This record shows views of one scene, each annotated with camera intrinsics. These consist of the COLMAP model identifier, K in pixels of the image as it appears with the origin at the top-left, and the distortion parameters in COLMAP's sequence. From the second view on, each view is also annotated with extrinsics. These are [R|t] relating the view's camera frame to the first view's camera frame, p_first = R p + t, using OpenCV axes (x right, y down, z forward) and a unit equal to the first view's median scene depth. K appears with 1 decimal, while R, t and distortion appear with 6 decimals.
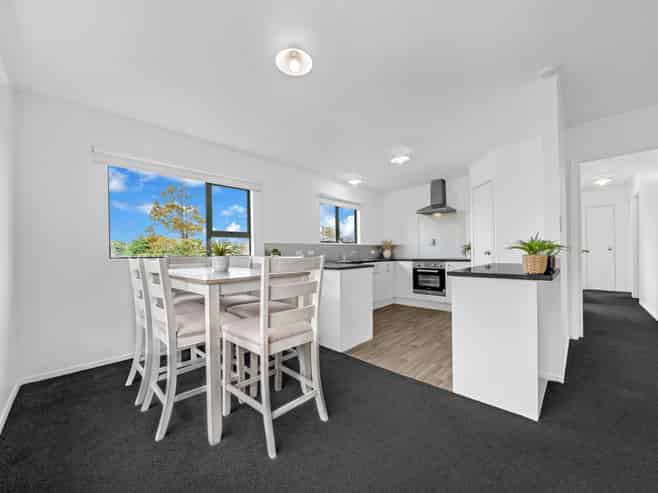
lens RADIAL K [[257.3, 0, 330.8], [0, 257.3, 250.4], [0, 0, 1]] dist [0.000826, 0.000032]
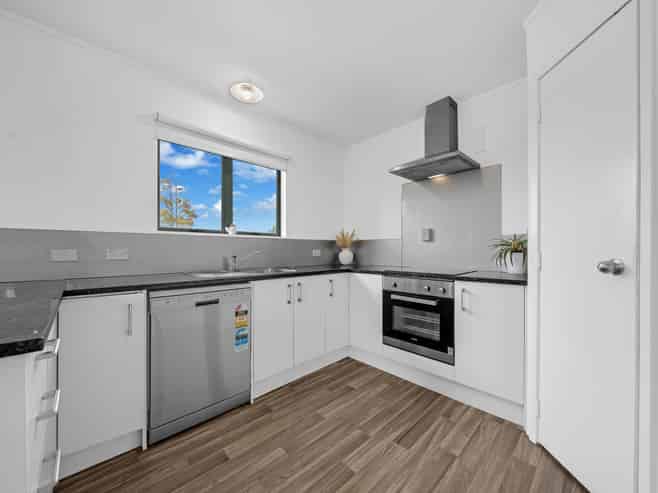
lens RADIAL K [[257.3, 0, 330.9], [0, 257.3, 246.4], [0, 0, 1]] dist [0.000826, 0.000032]
pose [[0.999461, 0.017140, -0.027981, 0.233754], [-0.017377, 0.999815, -0.008231, -0.003863], [0.027835, 0.008713, 0.999575, 0.528027]]
